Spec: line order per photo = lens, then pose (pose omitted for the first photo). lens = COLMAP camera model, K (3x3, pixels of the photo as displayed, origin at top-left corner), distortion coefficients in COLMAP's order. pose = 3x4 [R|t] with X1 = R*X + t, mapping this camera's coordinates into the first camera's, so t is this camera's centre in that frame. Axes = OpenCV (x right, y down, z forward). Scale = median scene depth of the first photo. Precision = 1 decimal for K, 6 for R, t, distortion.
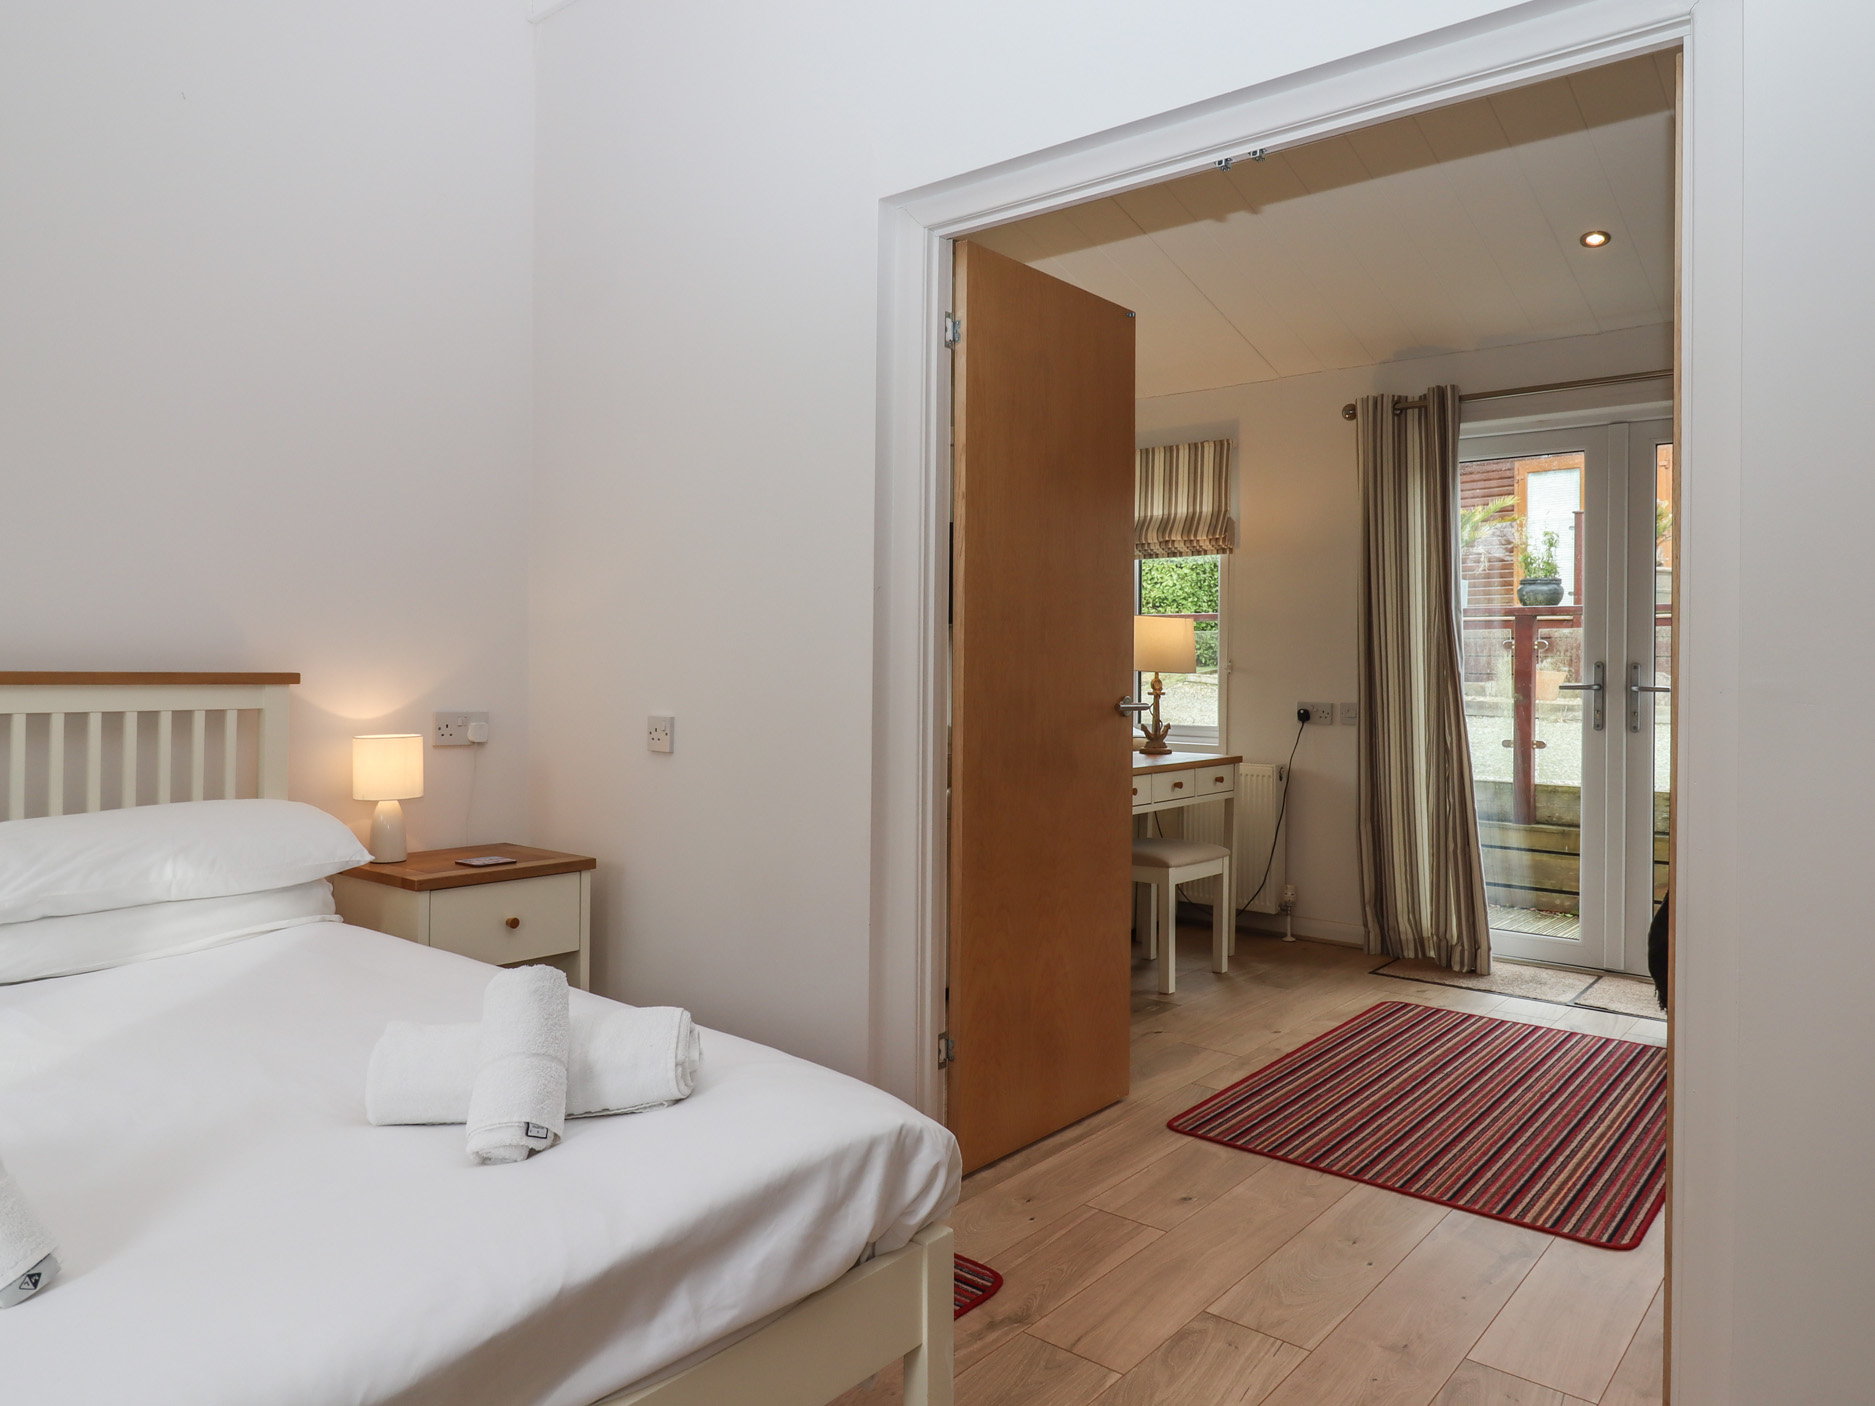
lens RADIAL K [[1264.2, 0, 940.1], [0, 1264.2, 663.1], [0, 0, 1]] dist [-0.001207, -0.001195]
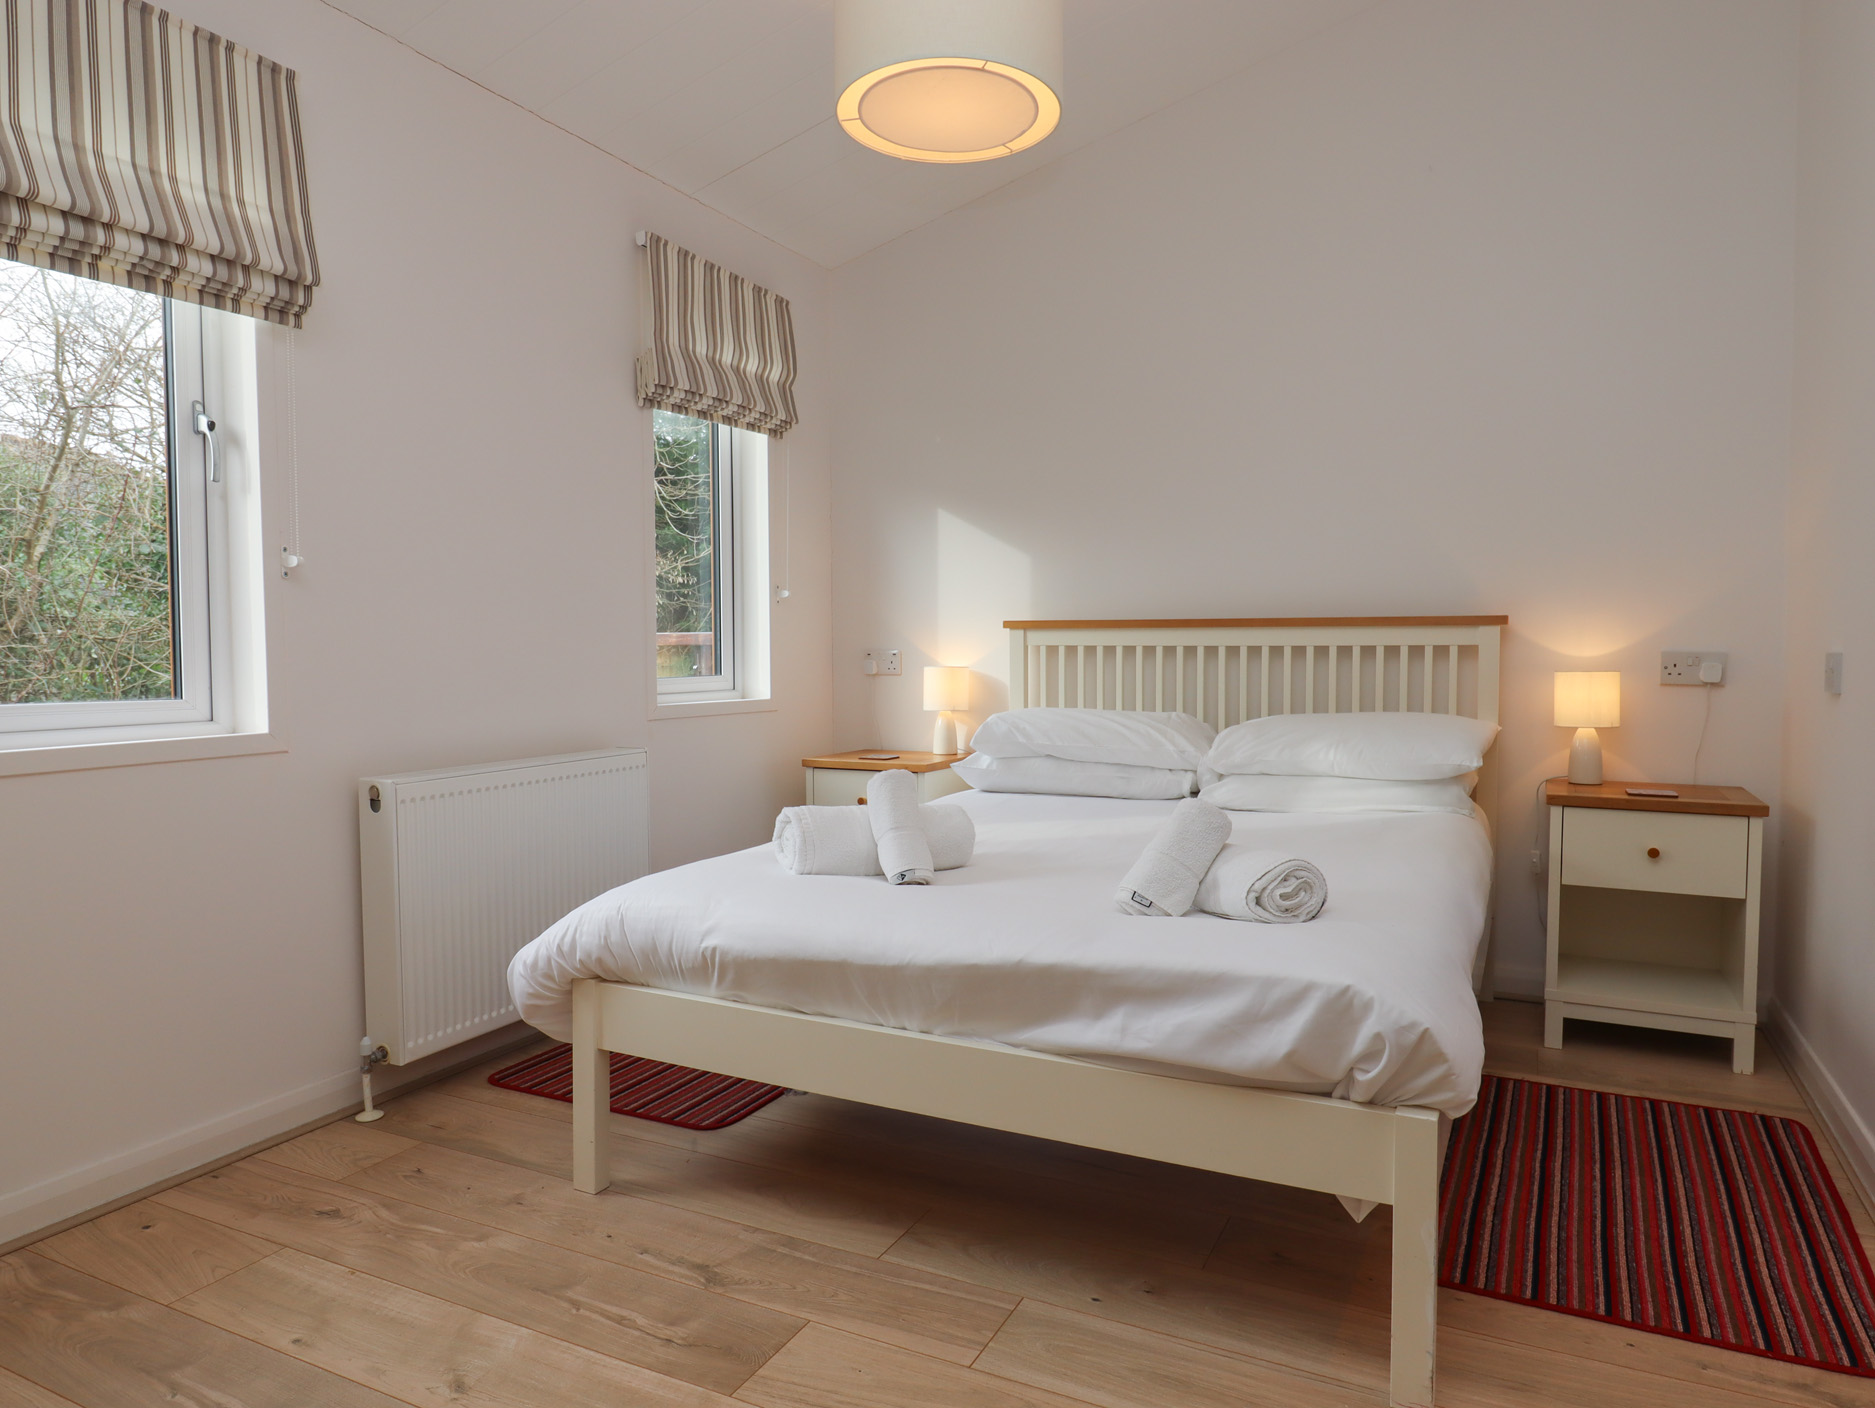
lens RADIAL K [[1169.2, 0, 937.5], [0, 1169.2, 704.0], [0, 0, 1]] dist [0.001121, -0.002731]
pose [[0.235783, 0.041857, -0.970904, 0.452676], [0.008433, 0.998946, 0.045114, 0.038118], [0.971769, -0.018824, 0.235181, 0.219751]]
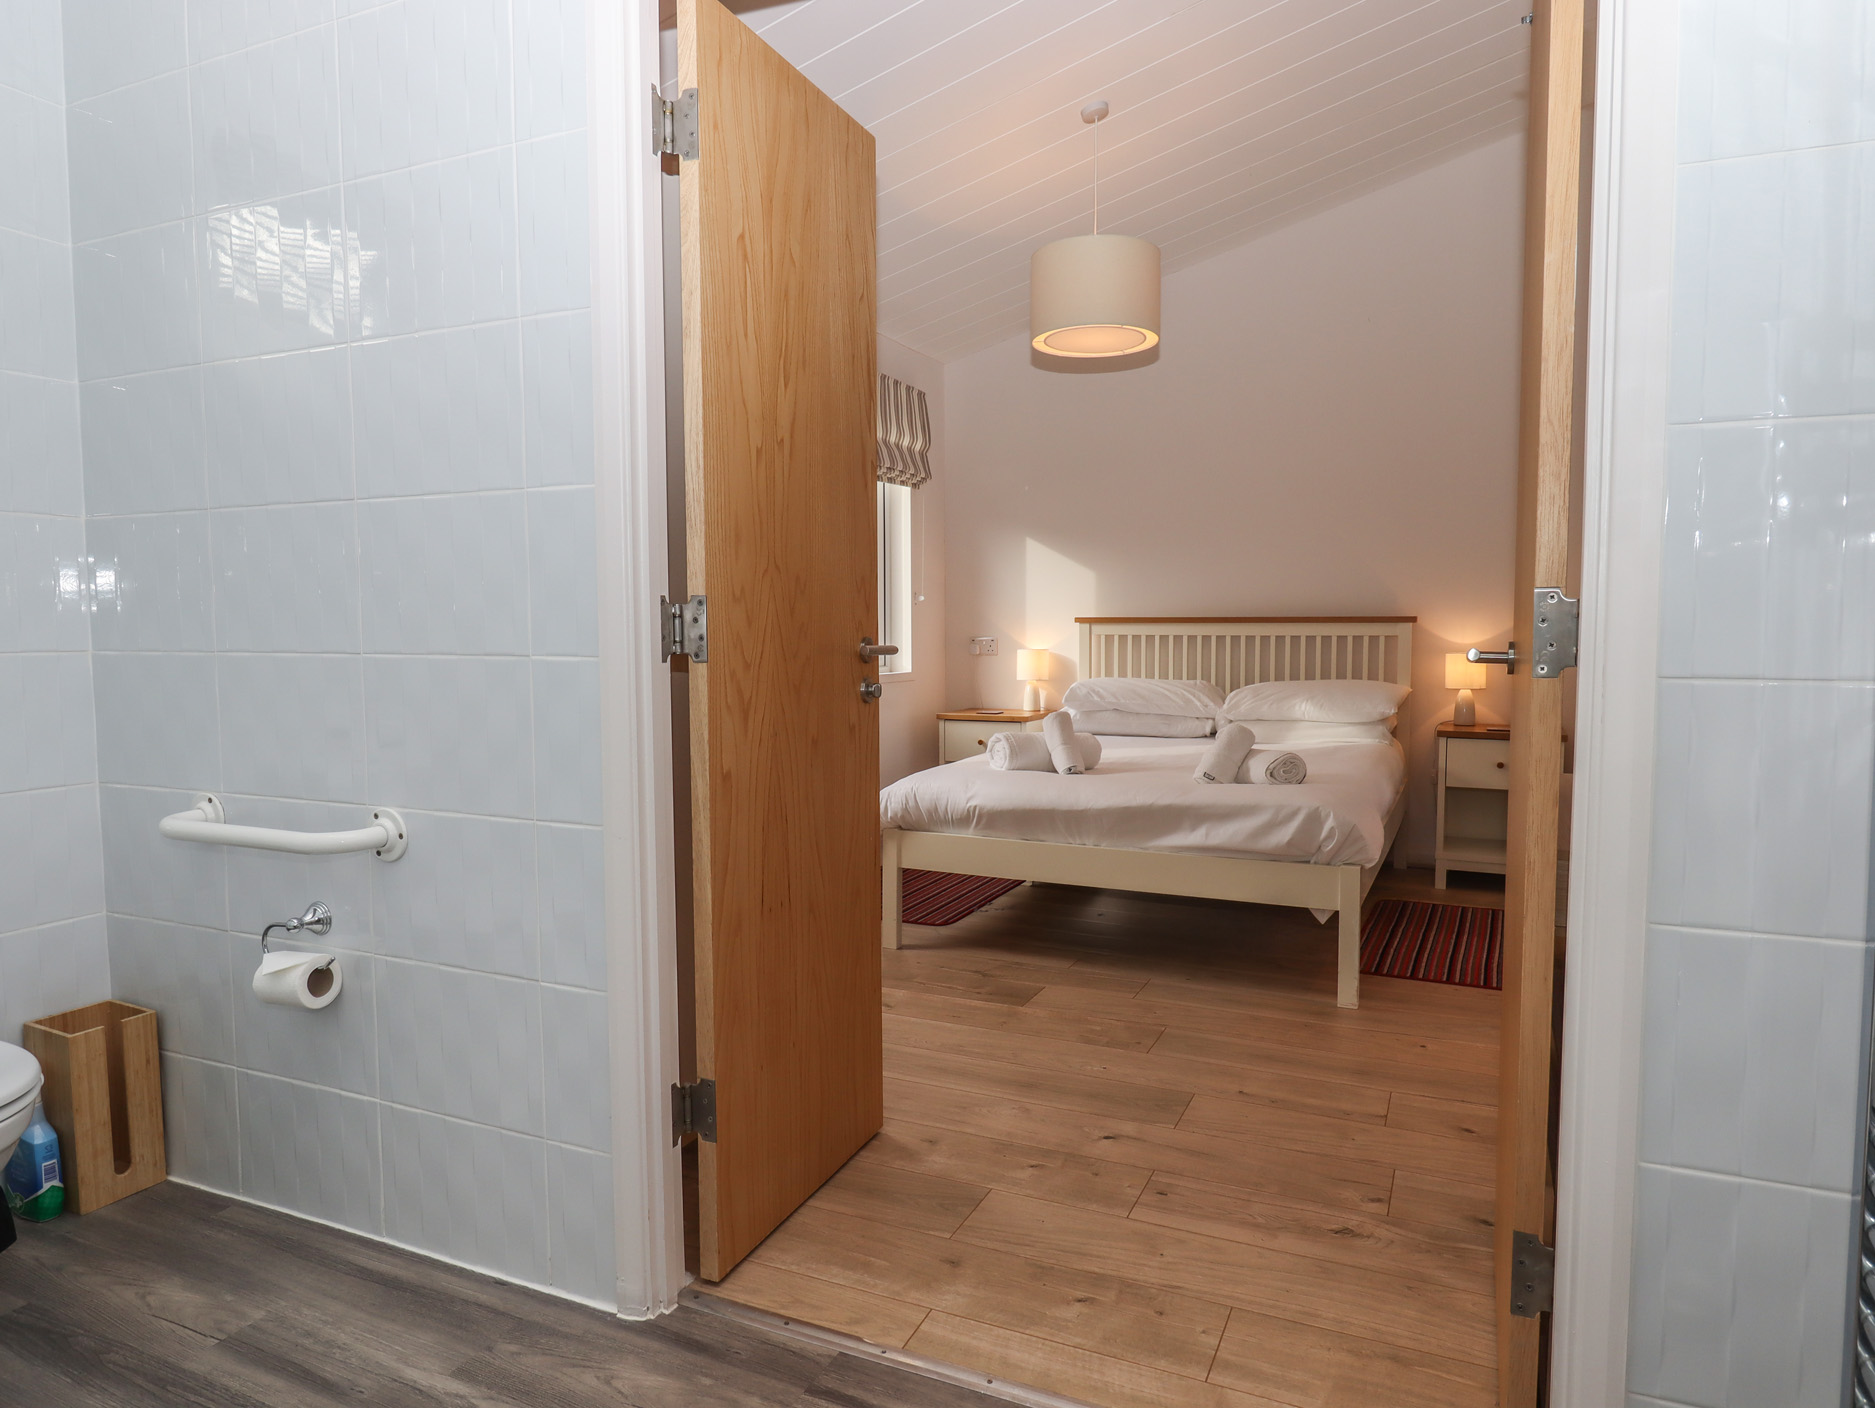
lens RADIAL K [[1137.9, 0, 937.5], [0, 1137.9, 704.0], [0, 0, 1]] dist [0.000689, -0.000054]
pose [[0.261594, 0.062054, -0.963181, 0.932456], [0.009596, 0.997715, 0.066885, 0.018126], [0.965130, -0.026739, 0.260401, -0.108615]]
